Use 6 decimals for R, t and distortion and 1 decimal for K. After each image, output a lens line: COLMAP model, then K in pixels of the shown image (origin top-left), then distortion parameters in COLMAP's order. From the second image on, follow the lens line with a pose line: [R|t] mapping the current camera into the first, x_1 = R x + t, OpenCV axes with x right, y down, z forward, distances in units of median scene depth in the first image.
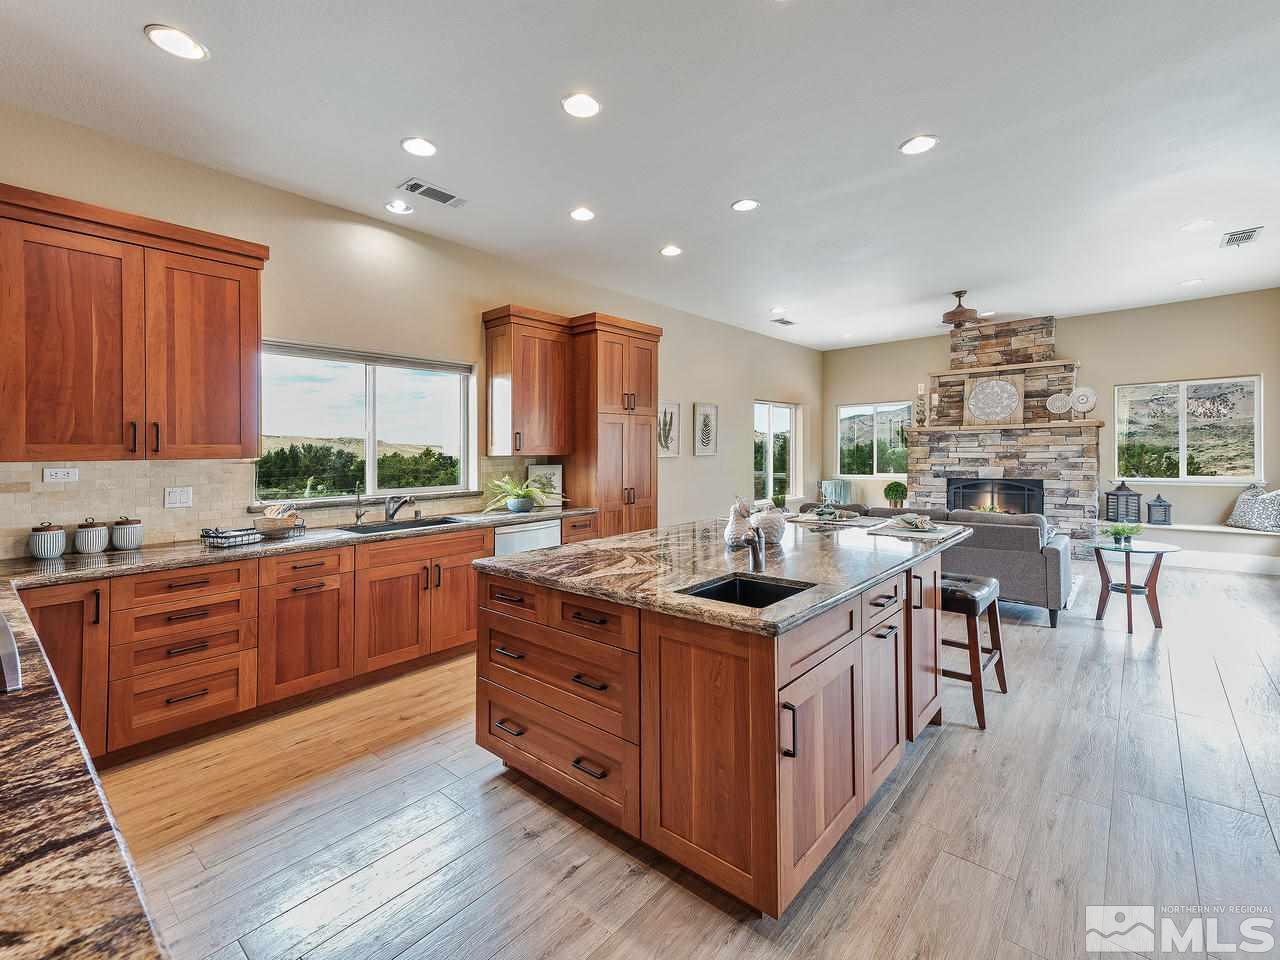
lens RADIAL K [[567.6, 0, 639.3], [0, 567.6, 450.8], [0, 0, 1]] dist [0.026553, -0.000177]
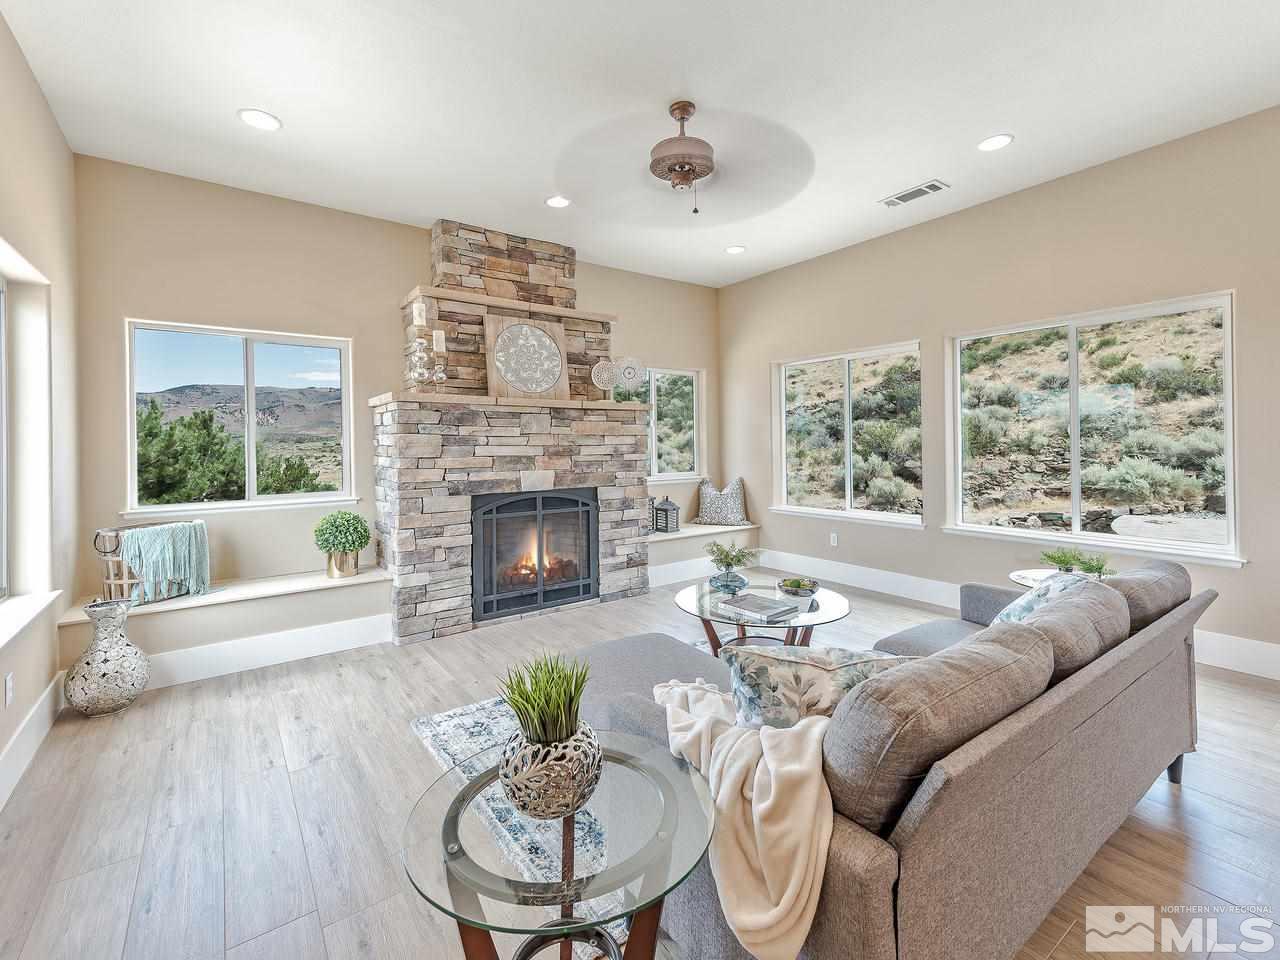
lens RADIAL K [[567.6, 0, 639.3], [0, 567.6, 450.8], [0, 0, 1]] dist [0.026553, -0.000177]
pose [[0.229237, 0.000958, 0.973370, 0.069165], [0.002913, 0.999994, -0.001670, 0.008696], [-0.973366, 0.003218, 0.229233, 0.742231]]
